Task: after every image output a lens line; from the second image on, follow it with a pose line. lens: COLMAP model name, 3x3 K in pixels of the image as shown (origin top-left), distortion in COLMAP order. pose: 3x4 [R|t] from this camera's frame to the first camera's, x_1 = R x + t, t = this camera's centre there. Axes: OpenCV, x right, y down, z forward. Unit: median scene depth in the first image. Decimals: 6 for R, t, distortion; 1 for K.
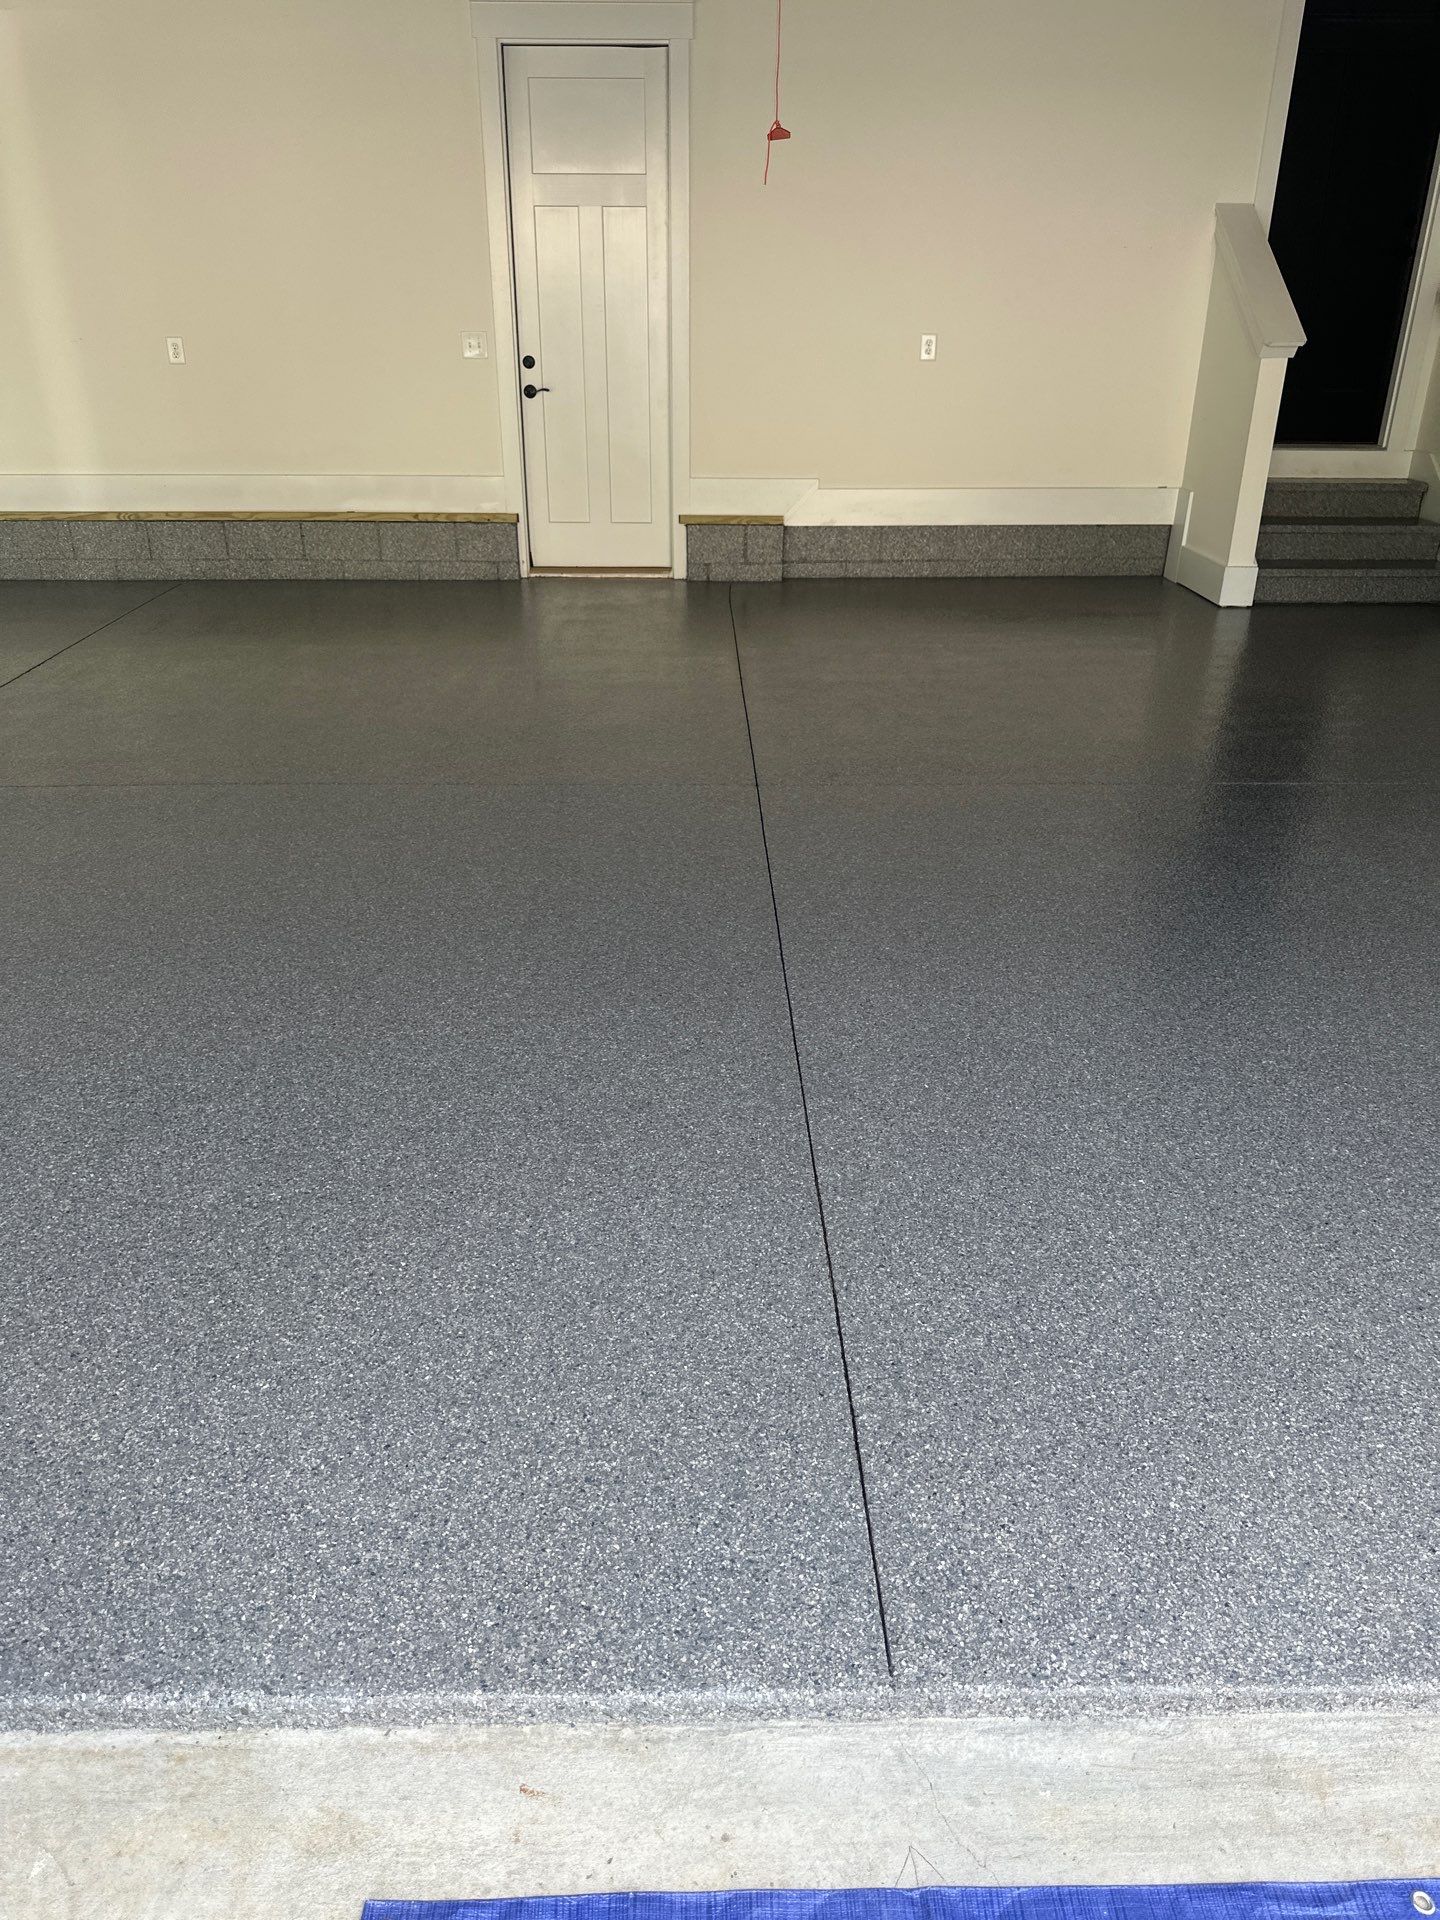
lens RADIAL K [[1355.5, 0, 705.6], [0, 1355.5, 968.3], [0, 0, 1]] dist [0.060081, -0.071015]
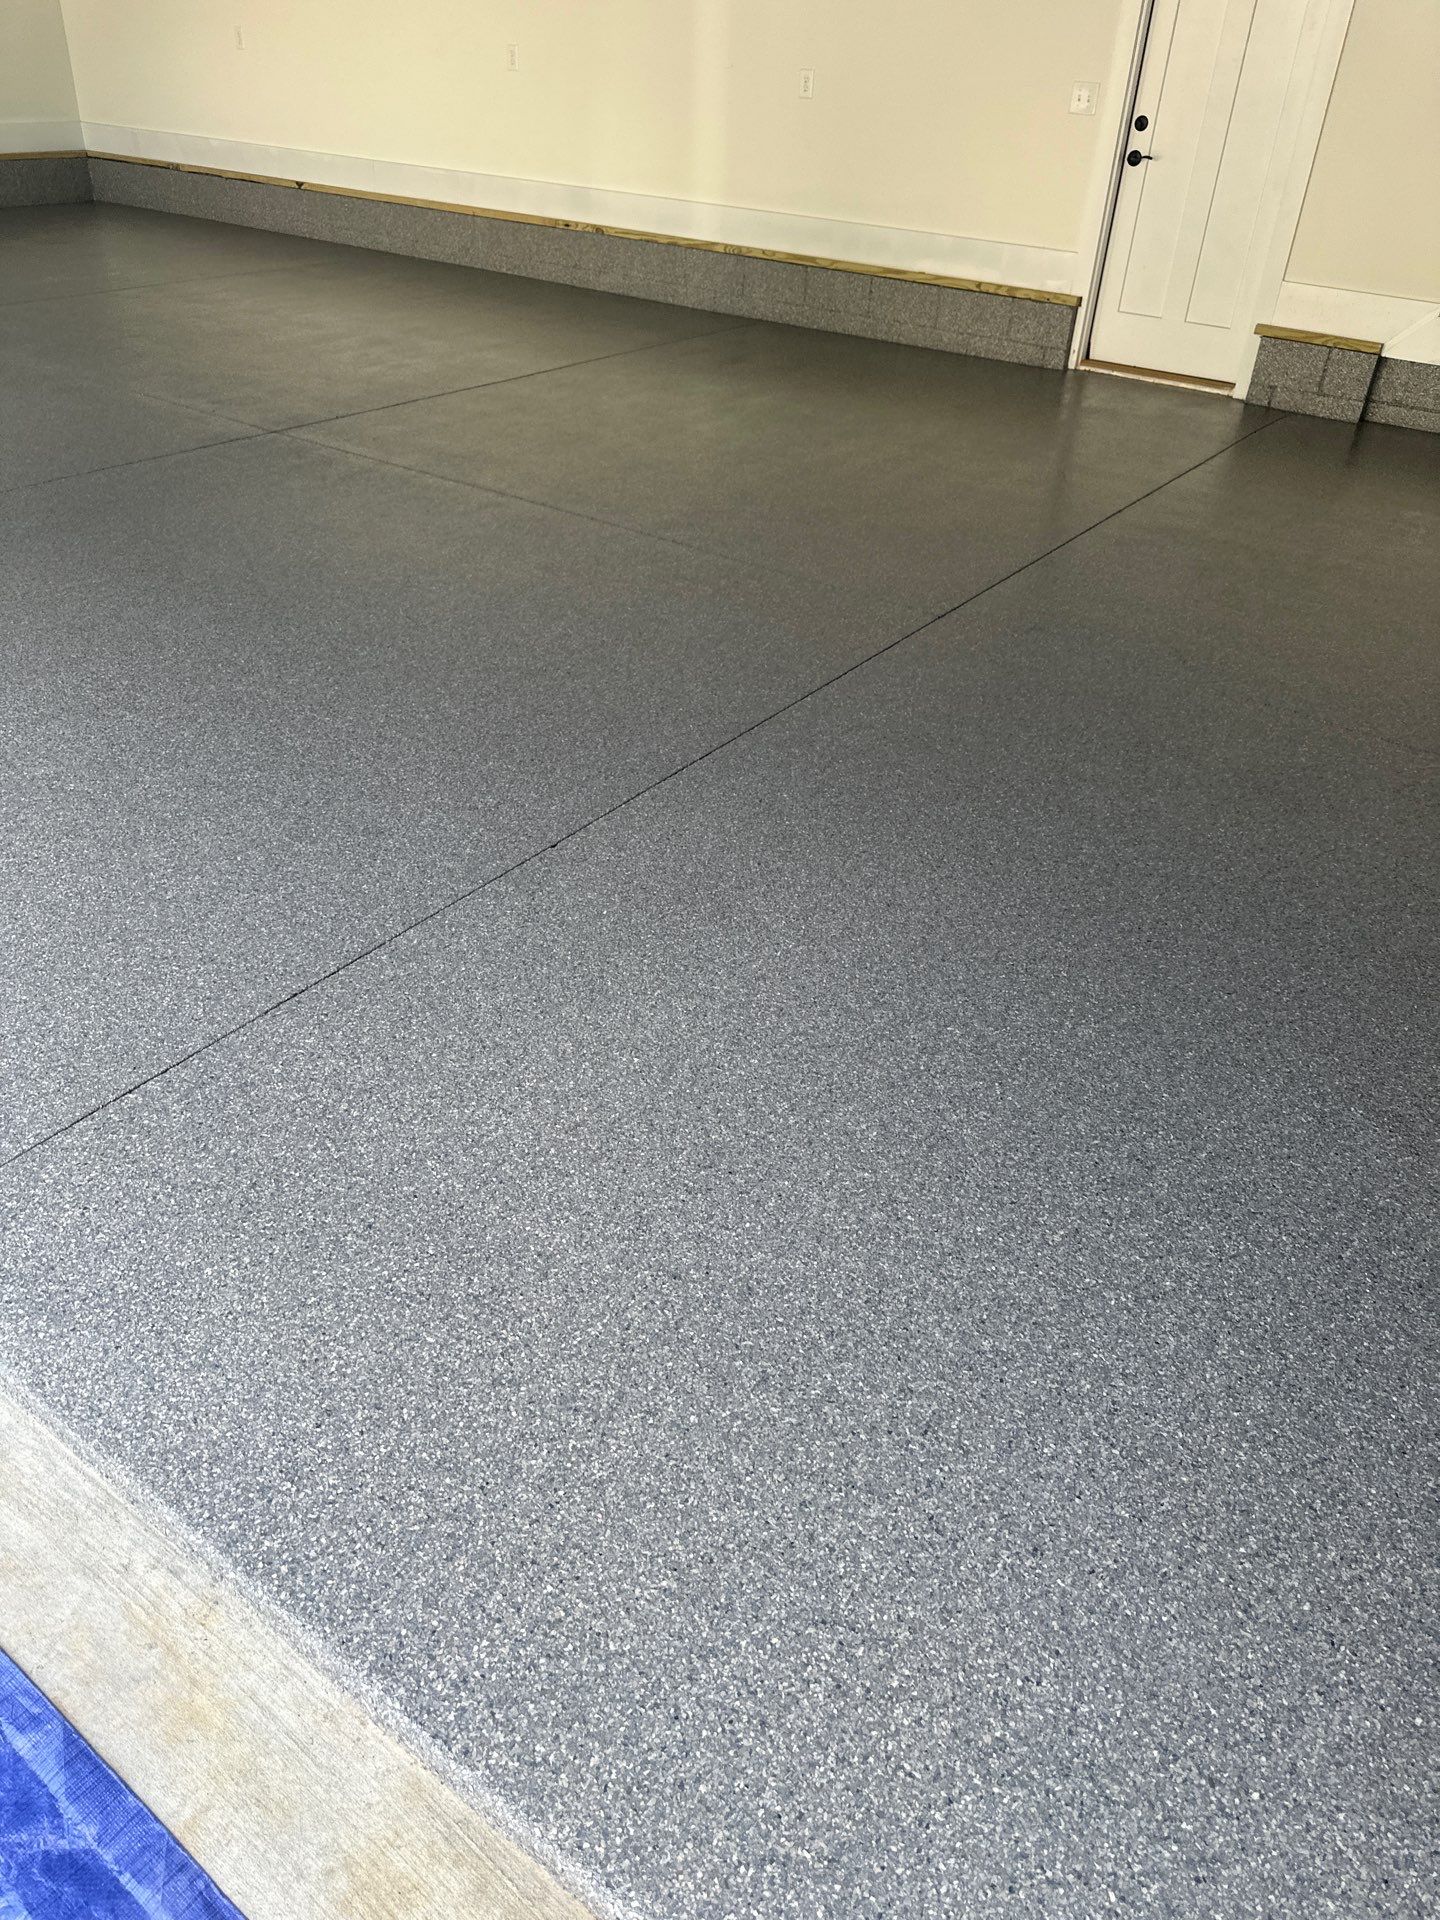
lens RADIAL K [[1355.5, 0, 710.4], [0, 1355.5, 950.3], [0, 0, 1]] dist [0.060081, -0.071015]
pose [[0.799305, 0.364683, -0.477616, 0.275307], [-0.300157, 0.930842, 0.208422, -0.044597], [0.520593, -0.023233, 0.853489, 0.080454]]
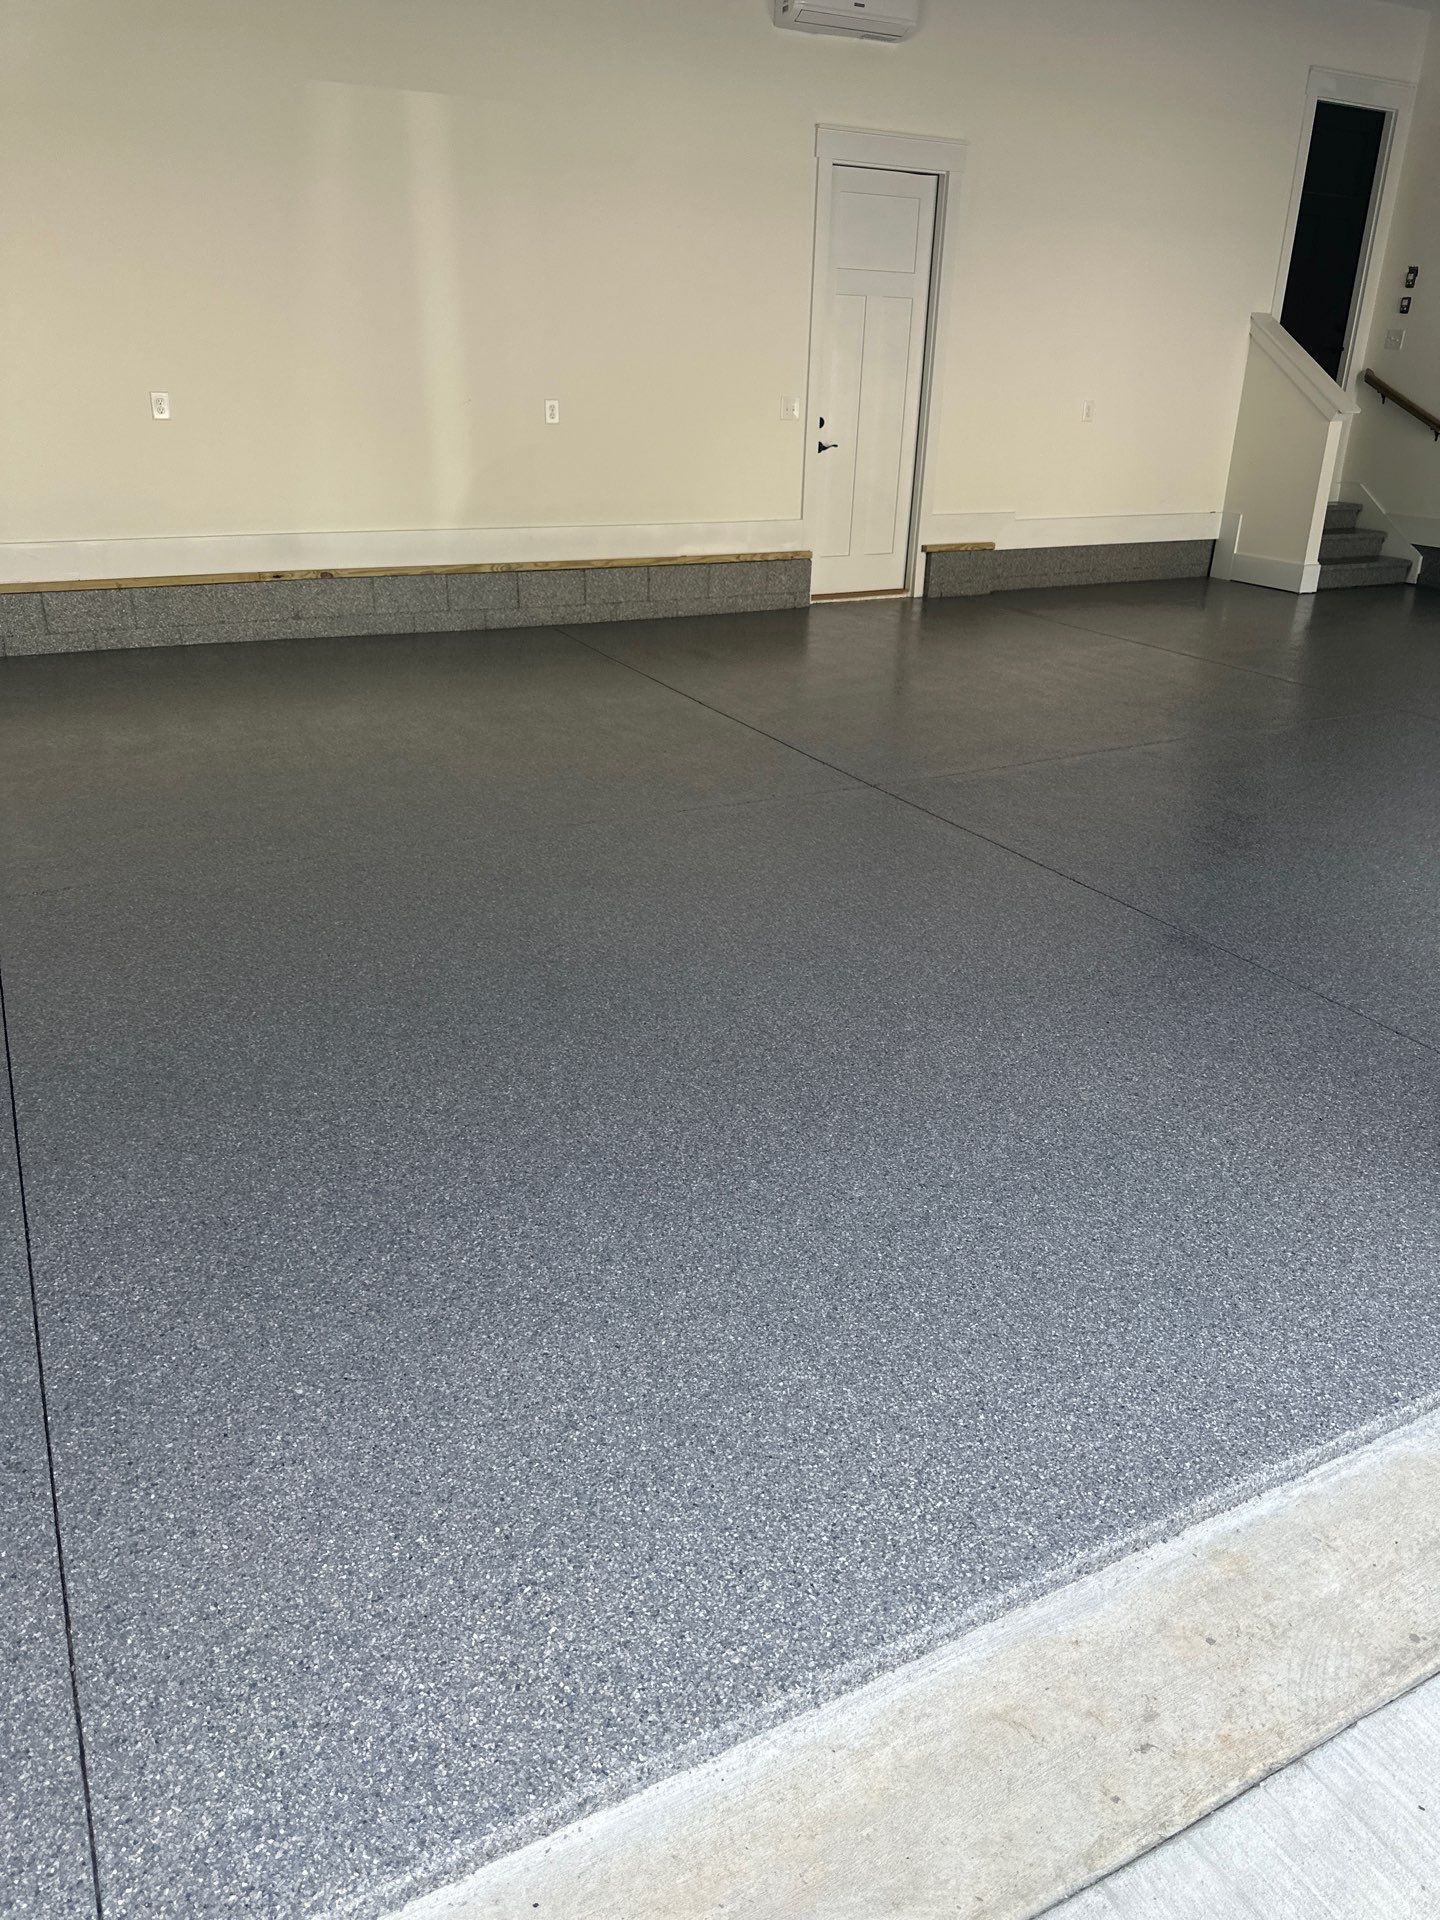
lens RADIAL K [[1355.5, 0, 727.4], [0, 1355.5, 935.5], [0, 0, 1]] dist [0.060081, -0.071015]
pose [[0.887240, -0.160515, 0.432482, -0.791831], [0.184037, 0.982836, -0.012776, -0.009769], [-0.423009, 0.090928, 0.901552, 0.015820]]
